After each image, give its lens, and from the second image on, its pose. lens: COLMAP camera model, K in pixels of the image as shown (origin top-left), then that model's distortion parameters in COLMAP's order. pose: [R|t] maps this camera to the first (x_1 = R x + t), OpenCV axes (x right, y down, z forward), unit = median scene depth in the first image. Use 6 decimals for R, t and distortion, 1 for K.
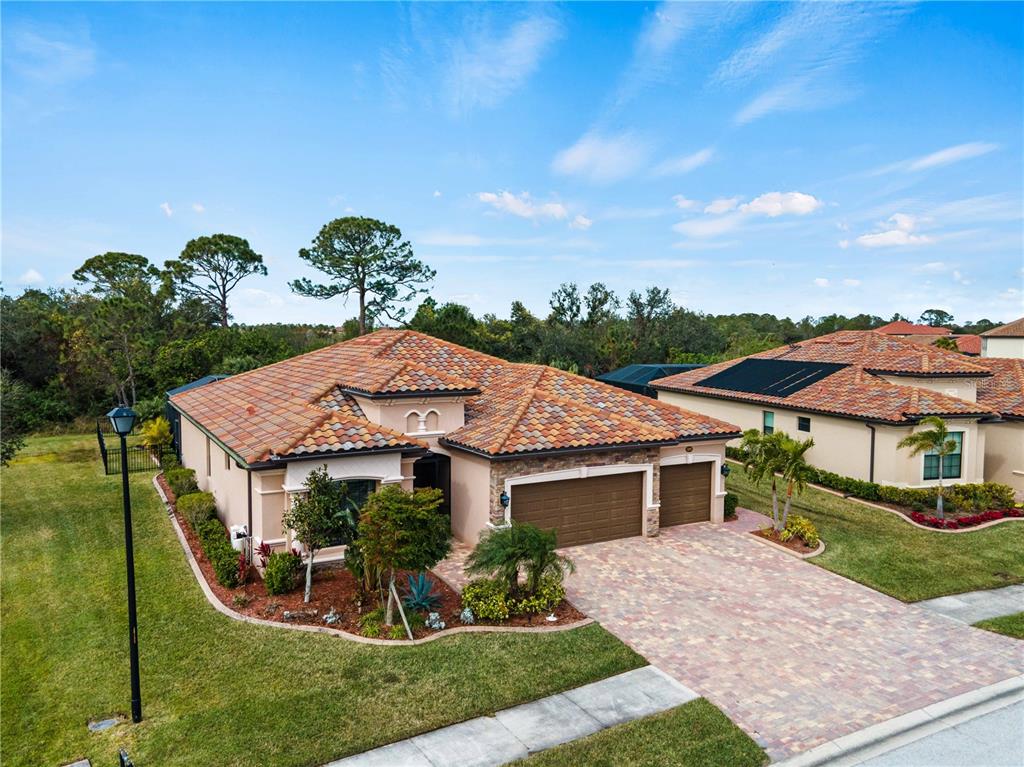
lens RADIAL K [[763.8, 0, 514.0], [0, 763.8, 386.3], [0, 0, 1]] dist [0.040004, 0.007591]
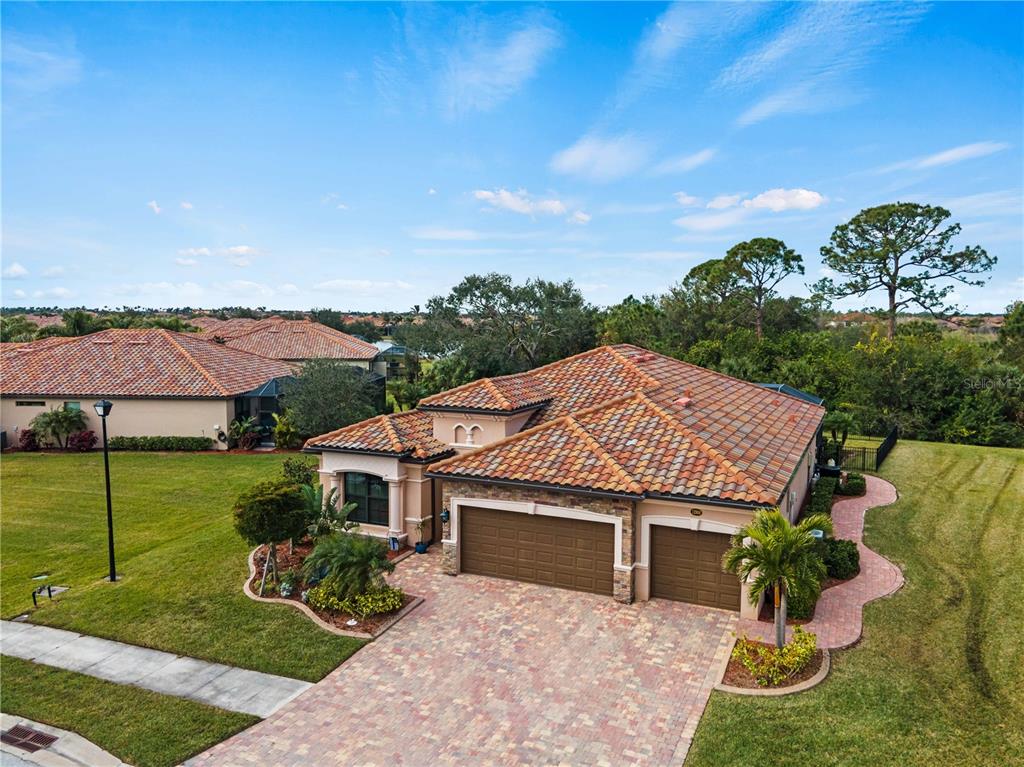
lens RADIAL K [[763.8, 0, 521.8], [0, 763.8, 383.6], [0, 0, 1]] dist [0.040004, 0.007591]
pose [[0.580114, 0.069458, -0.811568, 0.804900], [-0.059360, 0.997313, 0.042924, -0.078767], [0.812369, 0.023274, 0.582678, 0.408828]]
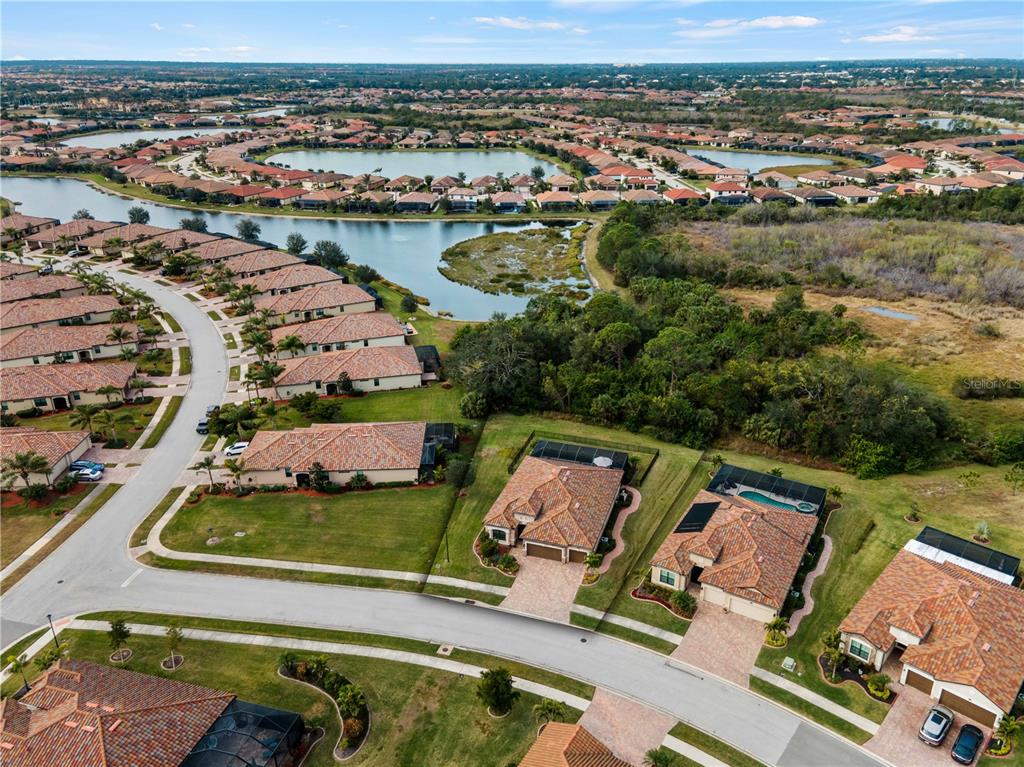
lens RADIAL K [[763.8, 0, 513.5], [0, 763.8, 383.2], [0, 0, 1]] dist [0.040004, 0.007591]
pose [[0.663208, 0.283027, -0.692857, 2.641946], [-0.041521, 0.938229, 0.343515, -2.171805], [0.747282, -0.199054, 0.633993, -1.669419]]
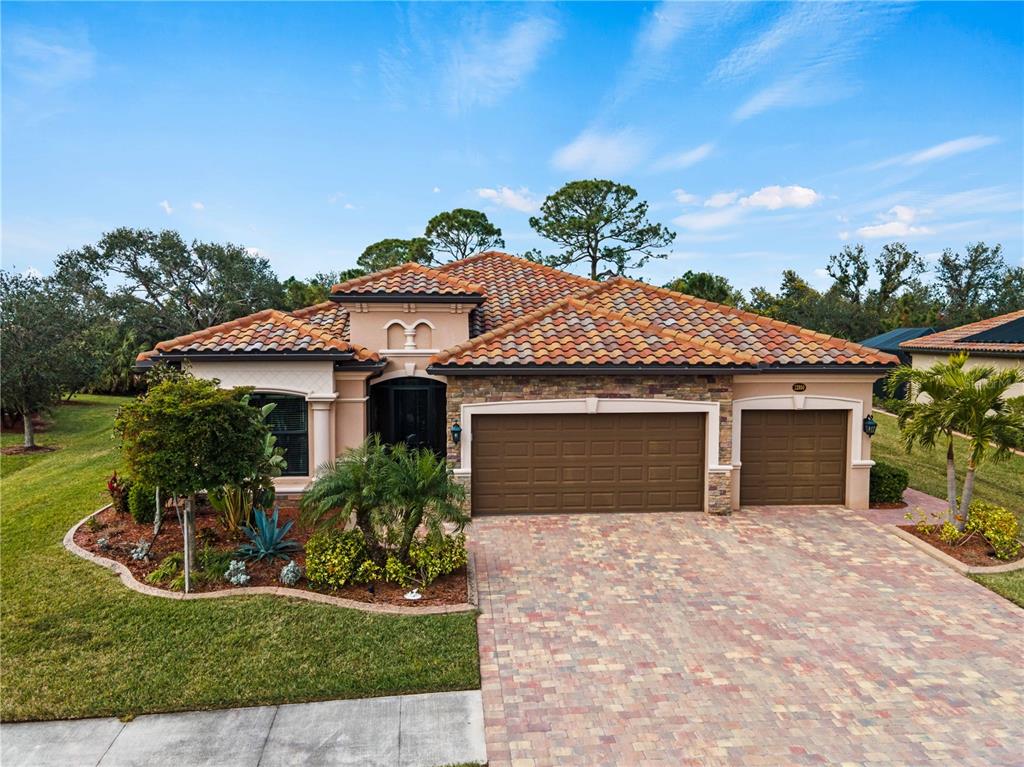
lens RADIAL K [[763.8, 0, 515.9], [0, 763.8, 387.4], [0, 0, 1]] dist [0.040004, 0.007591]
pose [[0.910906, 0.025436, -0.411828, 0.293999], [-0.027260, 0.999627, 0.001446, 0.092752], [0.411711, 0.009910, 0.911260, 0.333117]]
